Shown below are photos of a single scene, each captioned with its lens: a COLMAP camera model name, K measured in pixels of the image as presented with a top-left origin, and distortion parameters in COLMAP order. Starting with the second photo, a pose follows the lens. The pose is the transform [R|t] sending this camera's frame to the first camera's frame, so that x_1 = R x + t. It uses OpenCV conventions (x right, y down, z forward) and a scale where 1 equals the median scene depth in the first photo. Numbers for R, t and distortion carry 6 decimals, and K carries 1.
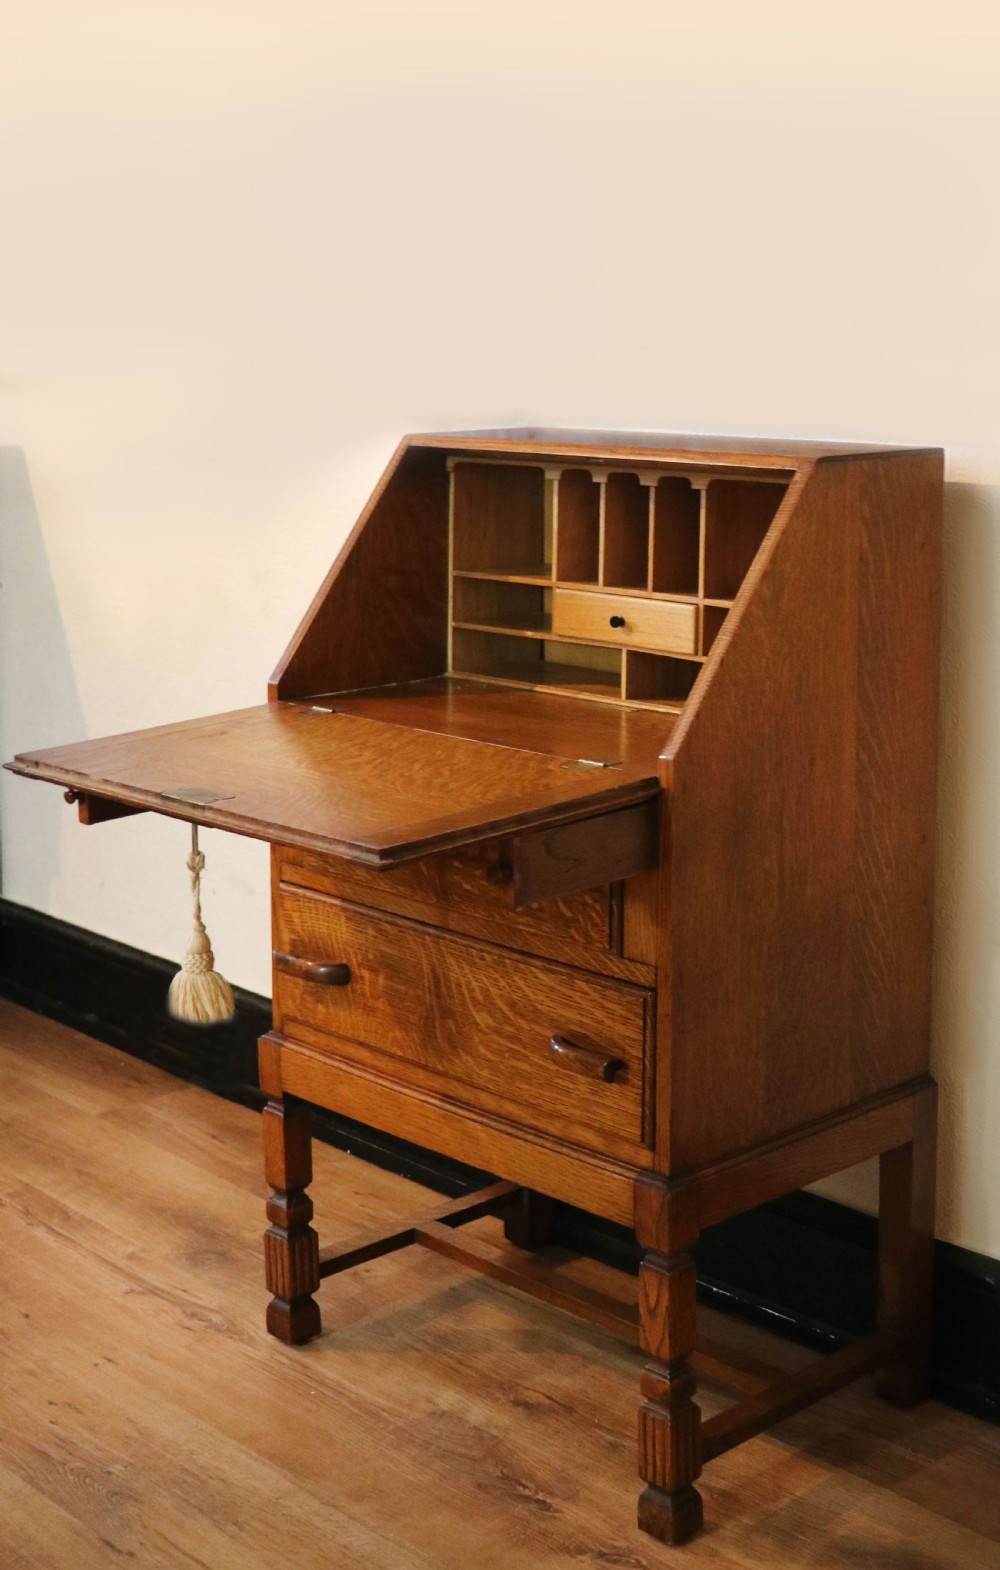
lens RADIAL K [[2242.6, 0, 553.3], [0, 2242.6, 592.5], [0, 0, 1]] dist [-0.145103, 0.363538]
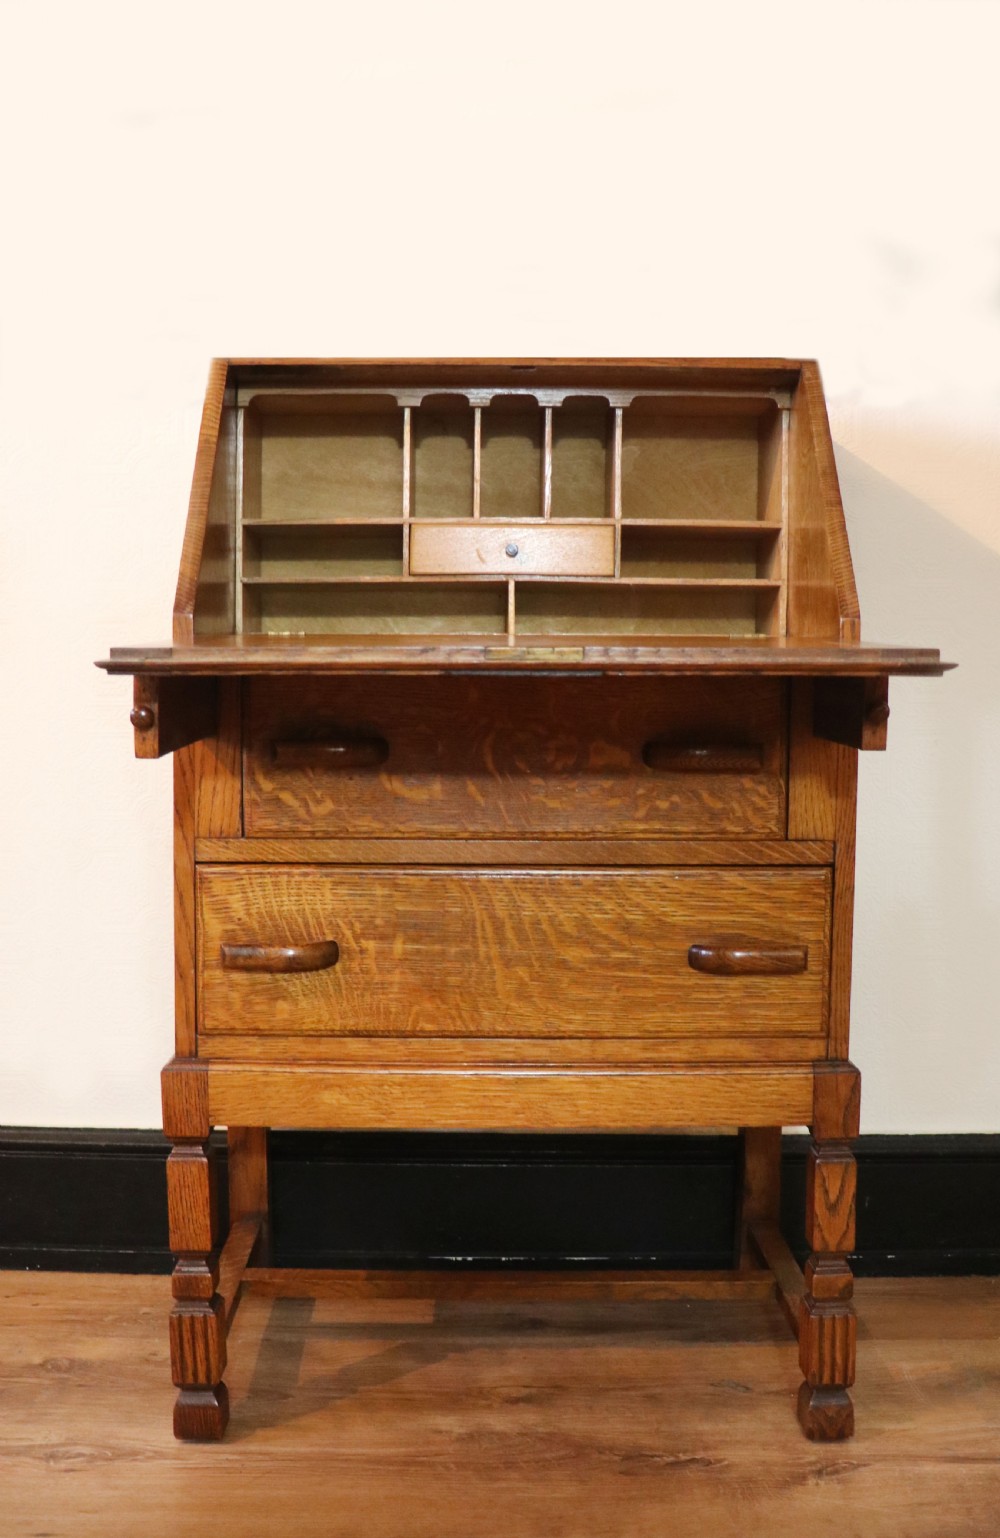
lens RADIAL K [[1621.7, 0, 488.0], [0, 1621.7, 814.5], [0, 0, 1]] dist [-0.165703, 0.186885]
pose [[0.697168, -0.060150, 0.714380, -0.506958], [0.082681, 0.996571, 0.003221, 0.130047], [-0.712124, 0.056820, 0.699751, 0.568464]]
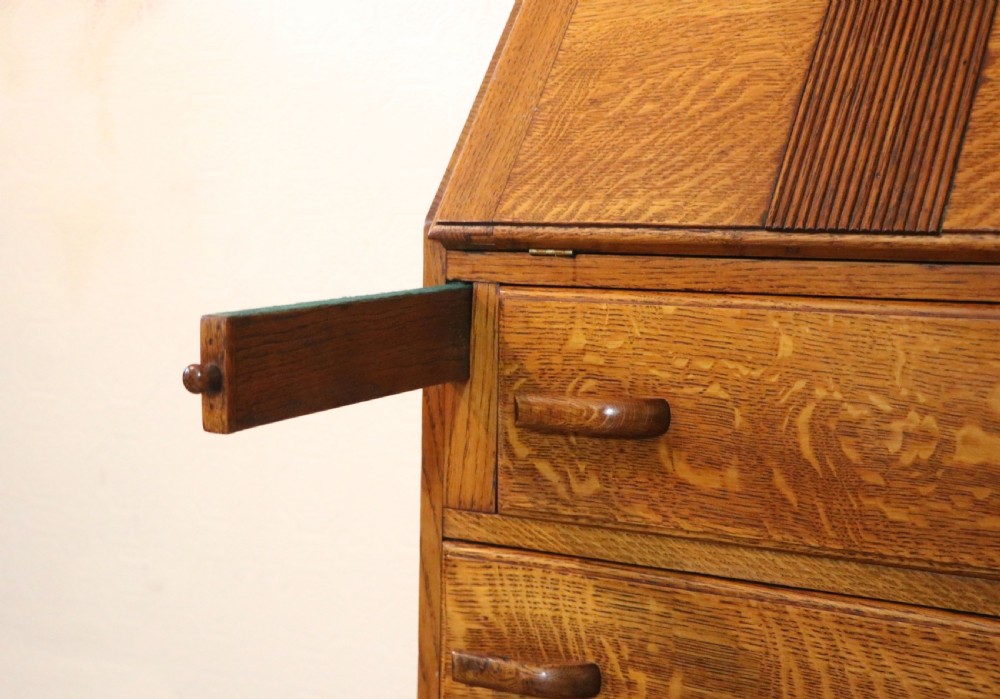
lens RADIAL K [[1532.7, 0, 462.3], [0, 1532.7, 371.8], [0, 0, 1]] dist [-0.016620, 0.340145]
pose [[0.966729, -0.015747, 0.255317, -0.249042], [0.019512, 0.999735, -0.012220, 0.095586], [-0.255057, 0.016795, 0.966780, 0.633652]]
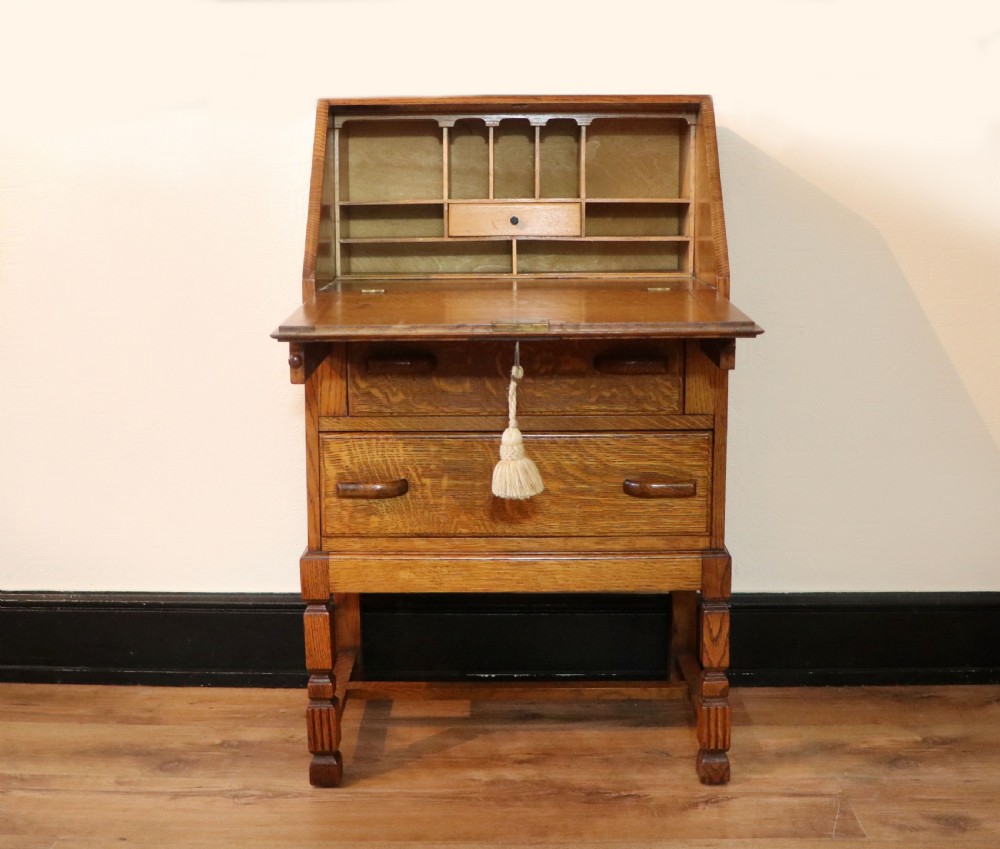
lens RADIAL K [[1400.9, 0, 496.5], [0, 1400.9, 410.6], [0, 0, 1]] dist [-0.125072, 0.171833]
pose [[0.706435, -0.118628, 0.697765, -0.676398], [0.093452, 0.992856, 0.074184, 0.072148], [-0.701581, 0.012801, 0.712475, 0.379726]]
